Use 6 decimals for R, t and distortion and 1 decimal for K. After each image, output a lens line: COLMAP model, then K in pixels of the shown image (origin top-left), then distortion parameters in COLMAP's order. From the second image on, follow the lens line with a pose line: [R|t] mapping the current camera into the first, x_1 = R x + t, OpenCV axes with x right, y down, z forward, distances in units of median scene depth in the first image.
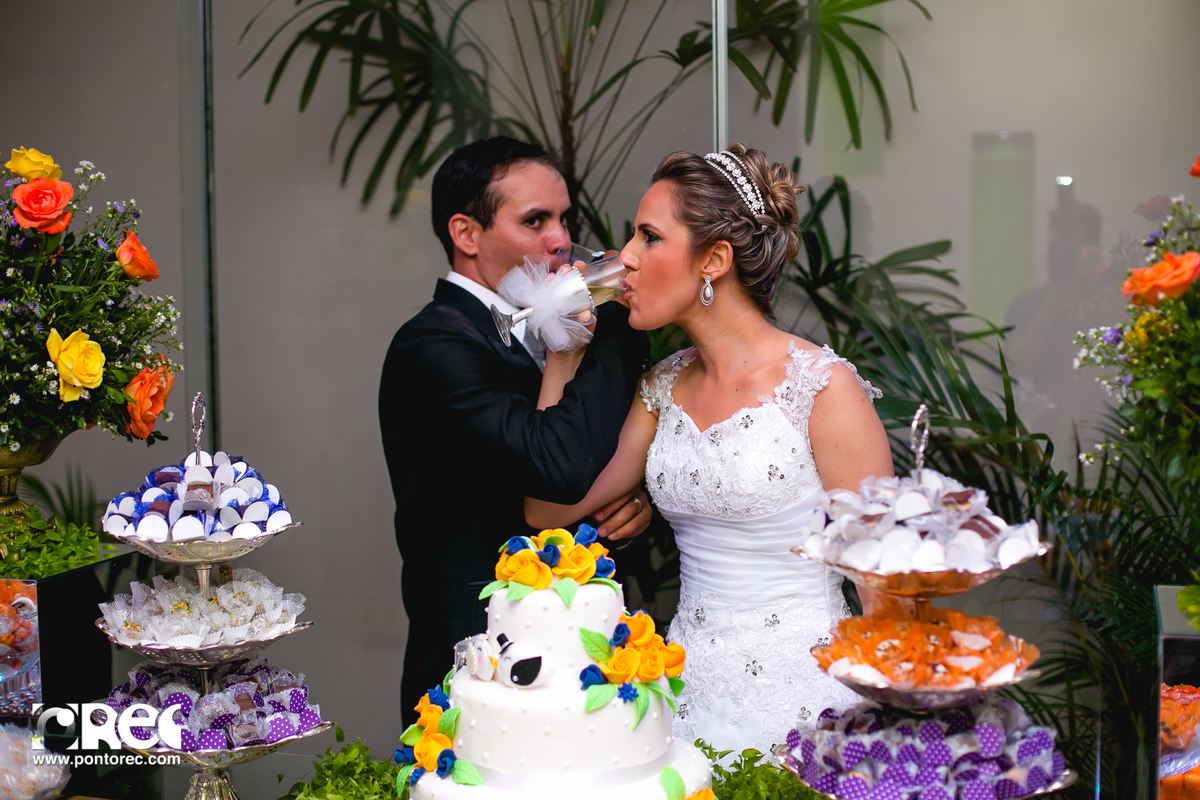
lens RADIAL K [[1732.9, 0, 593.3], [0, 1732.9, 400.8], [0, 0, 1]] dist [-0.127315, 0.000000]
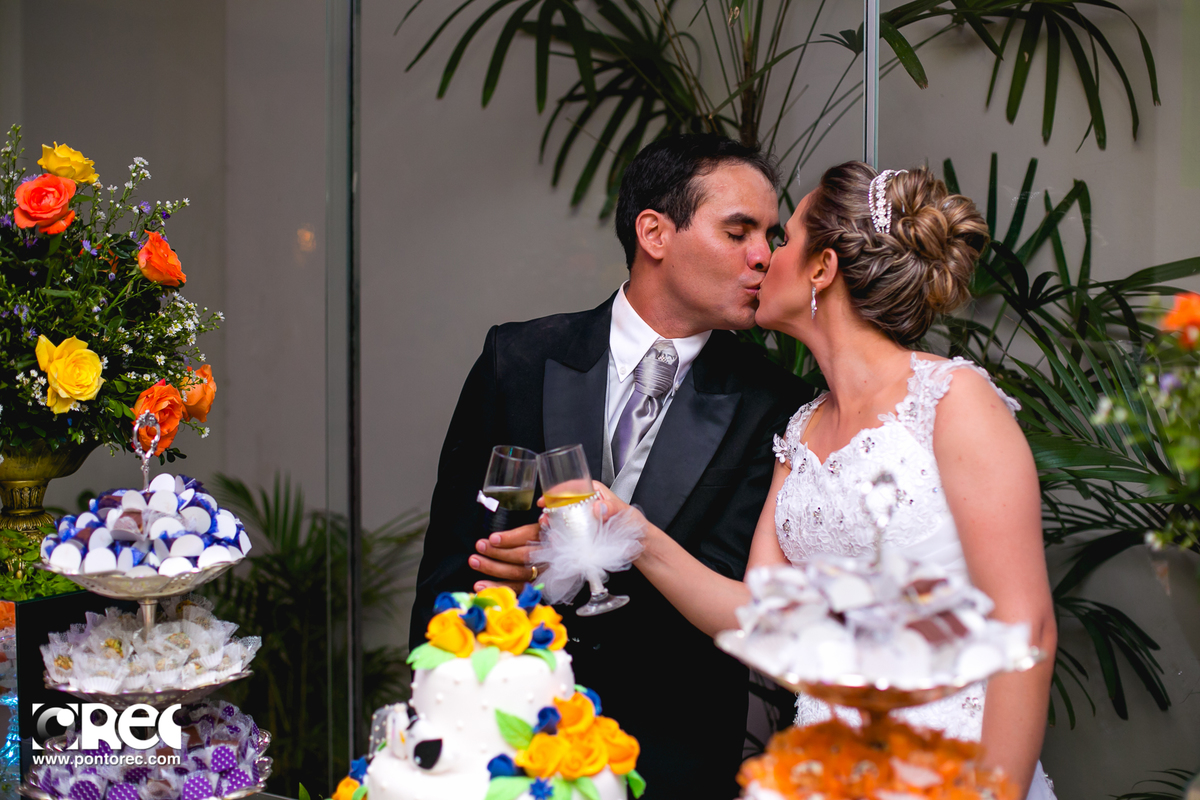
lens RADIAL K [[1732.9, 0, 604.9], [0, 1732.9, 401.3], [0, 0, 1]] dist [-0.127315, 0.000000]
pose [[0.962504, 0.036673, -0.268777, 0.234183], [-0.037789, 0.999285, 0.001022, -0.018602], [0.268622, 0.009173, 0.963202, 0.179662]]
